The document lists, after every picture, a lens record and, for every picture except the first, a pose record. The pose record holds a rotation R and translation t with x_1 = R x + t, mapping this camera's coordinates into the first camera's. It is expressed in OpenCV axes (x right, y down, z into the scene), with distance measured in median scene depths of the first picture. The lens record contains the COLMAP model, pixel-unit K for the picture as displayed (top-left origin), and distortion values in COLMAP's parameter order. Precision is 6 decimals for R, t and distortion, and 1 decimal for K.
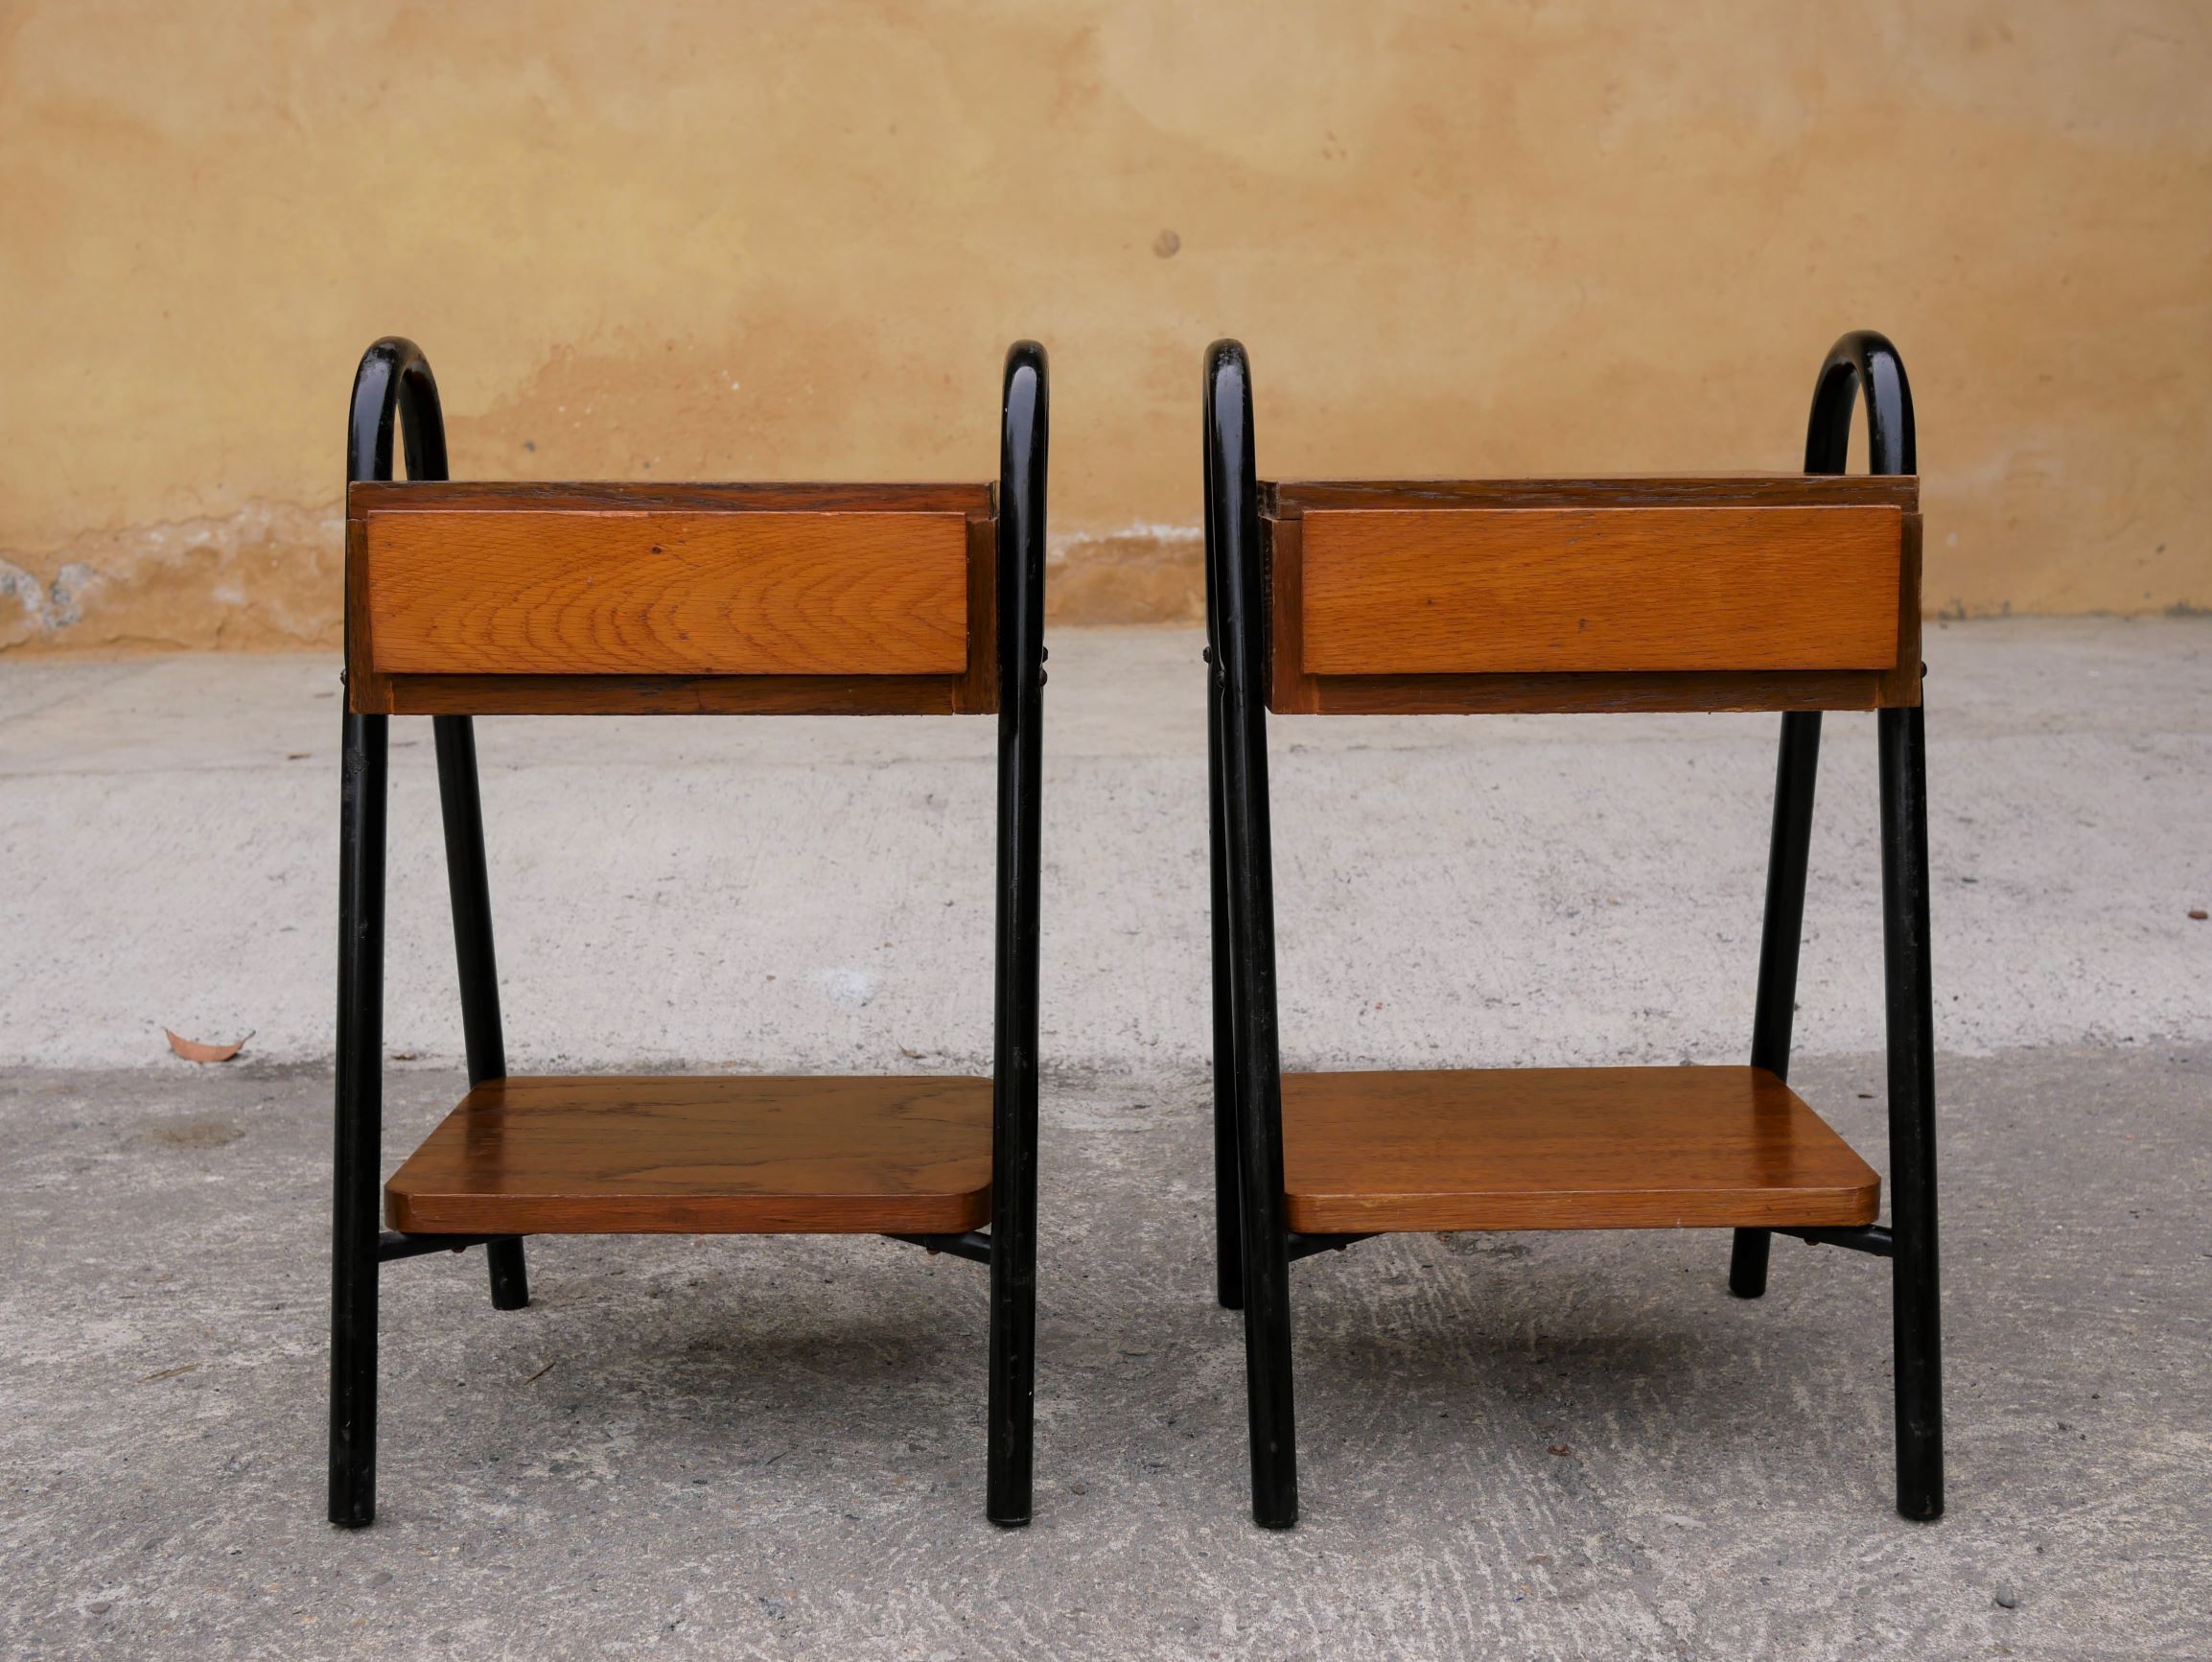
lens RADIAL K [[2551.6, 0, 1110.3], [0, 2551.6, 814.0], [0, 0, 1]] dist [-0.011507, 0.000000]
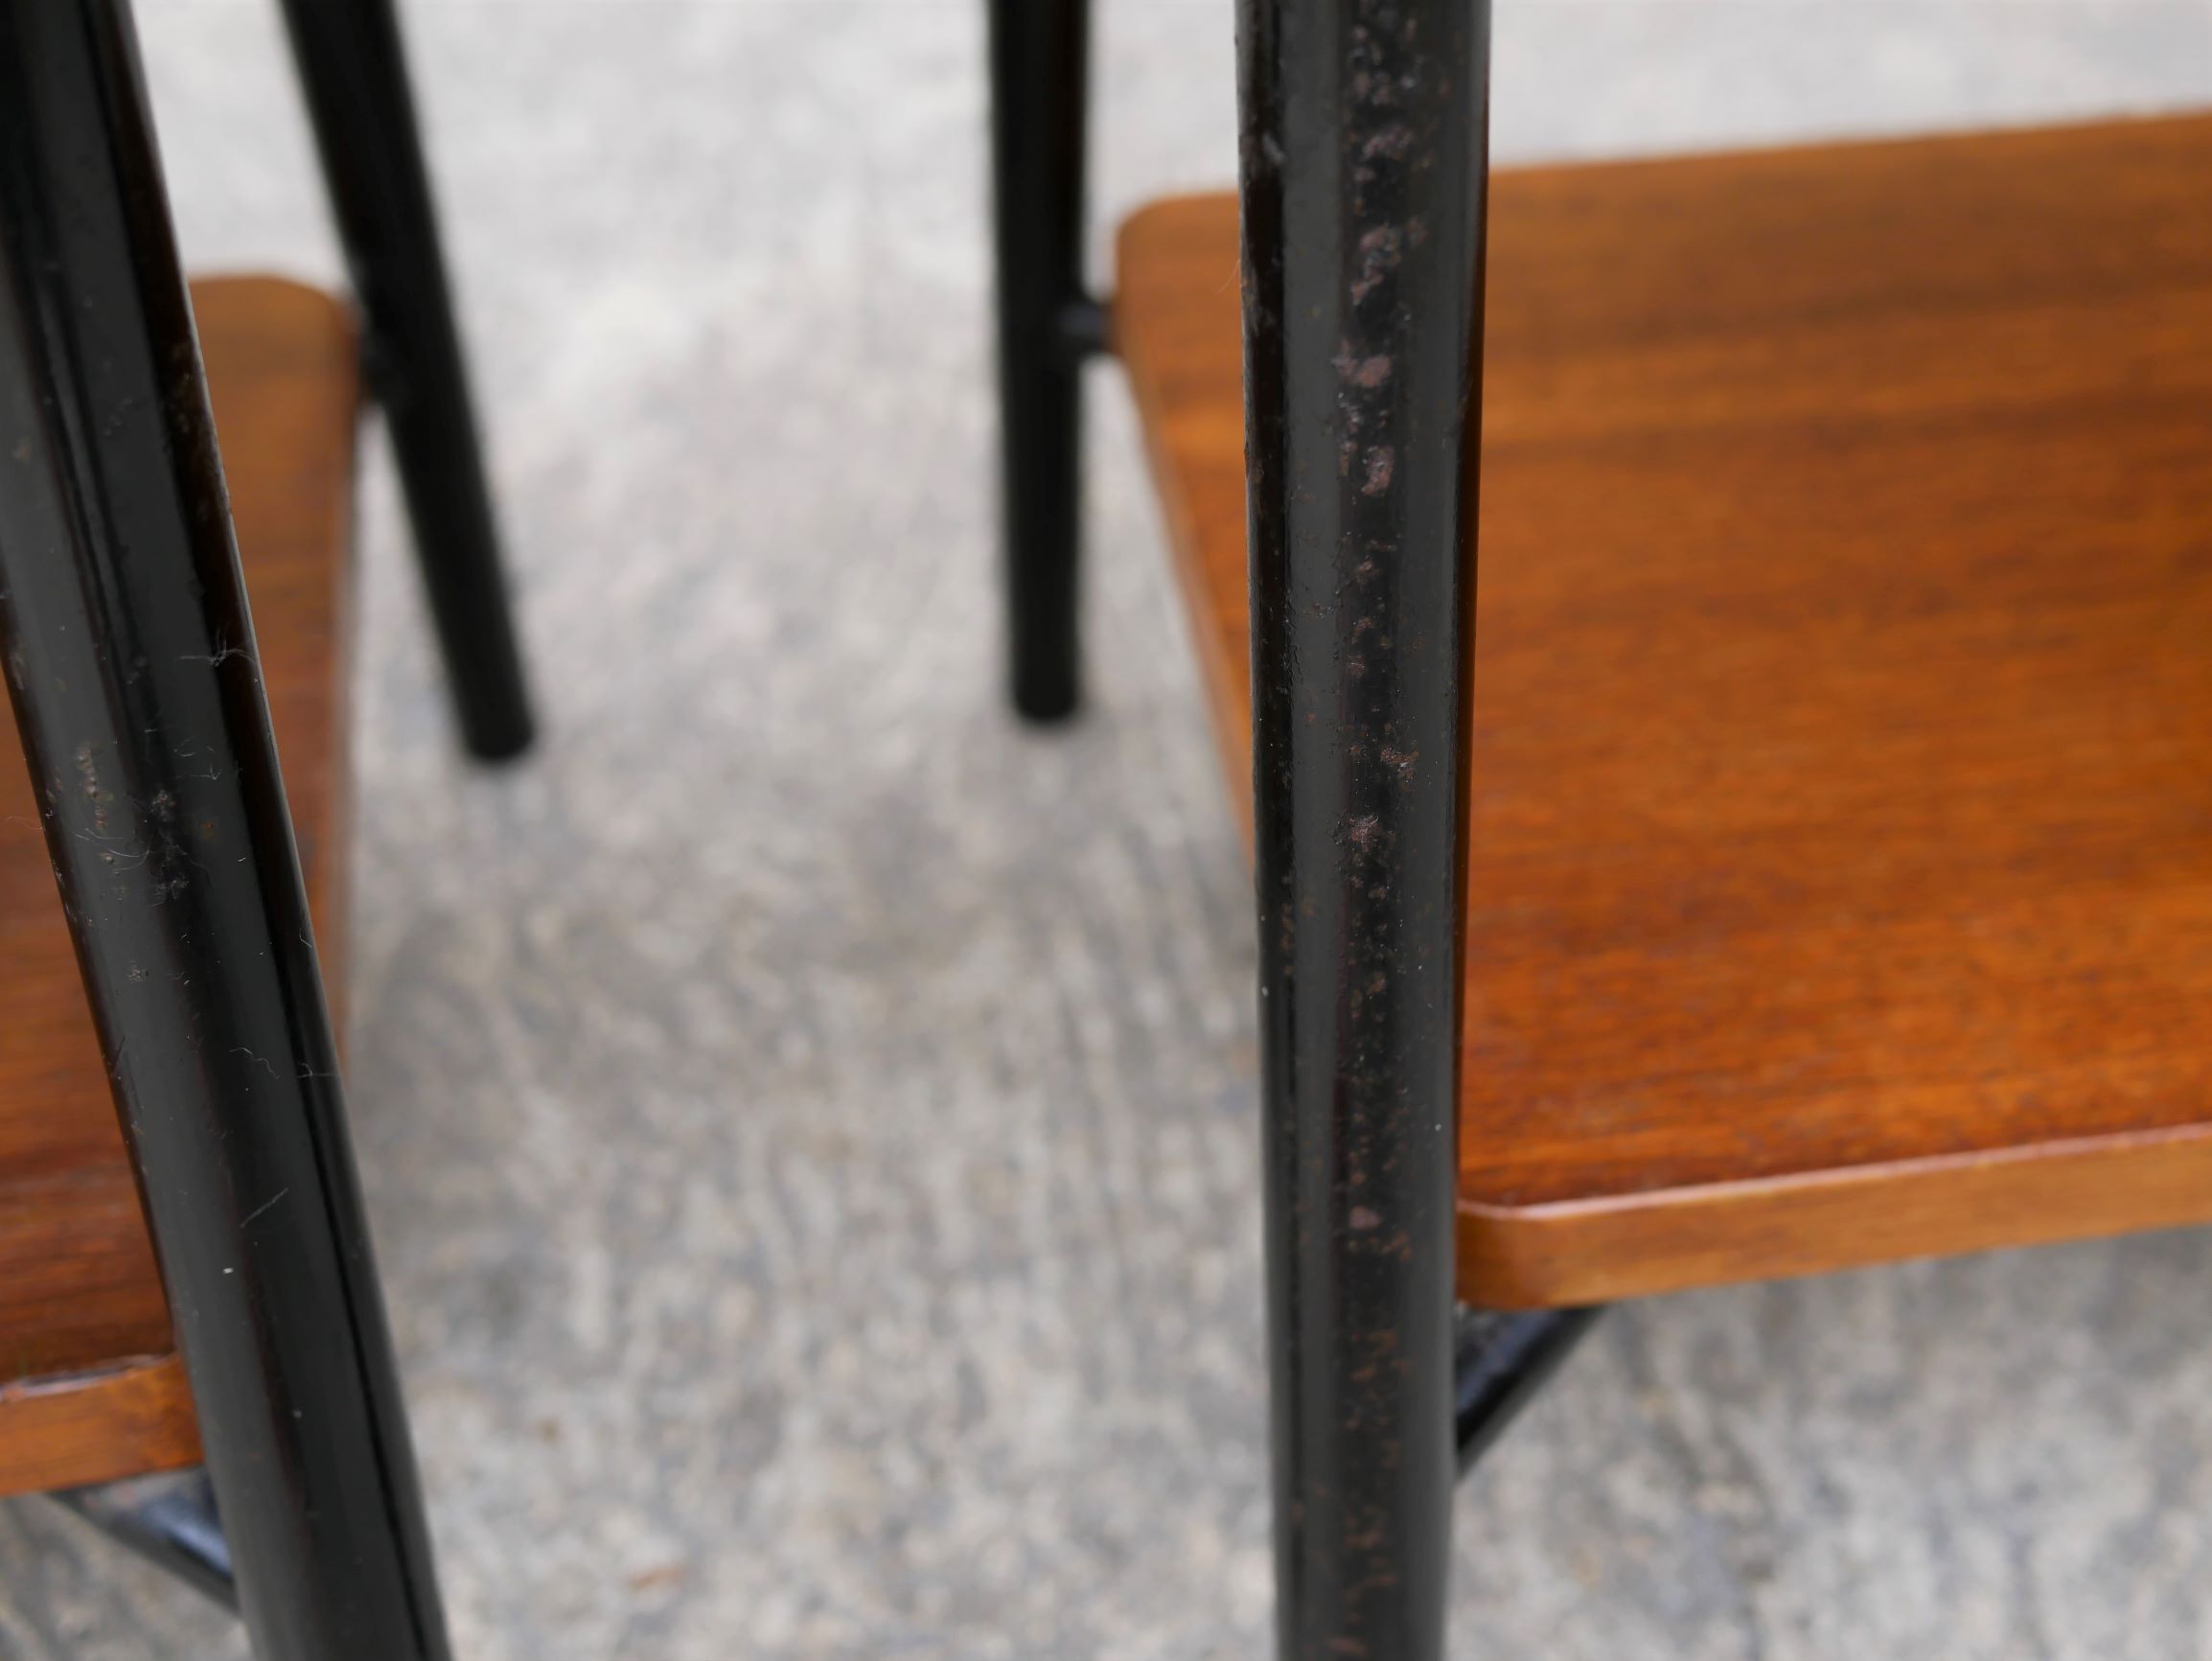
lens RADIAL K [[2551.4, 0, 1111.7], [0, 2551.4, 823.3], [0, 0, 1]] dist [-0.011507, 0.000000]
pose [[0.984956, -0.107948, 0.134937, 0.074429], [0.008157, 0.809046, 0.587689, -0.002361], [-0.172610, -0.577748, 0.797755, 0.602133]]
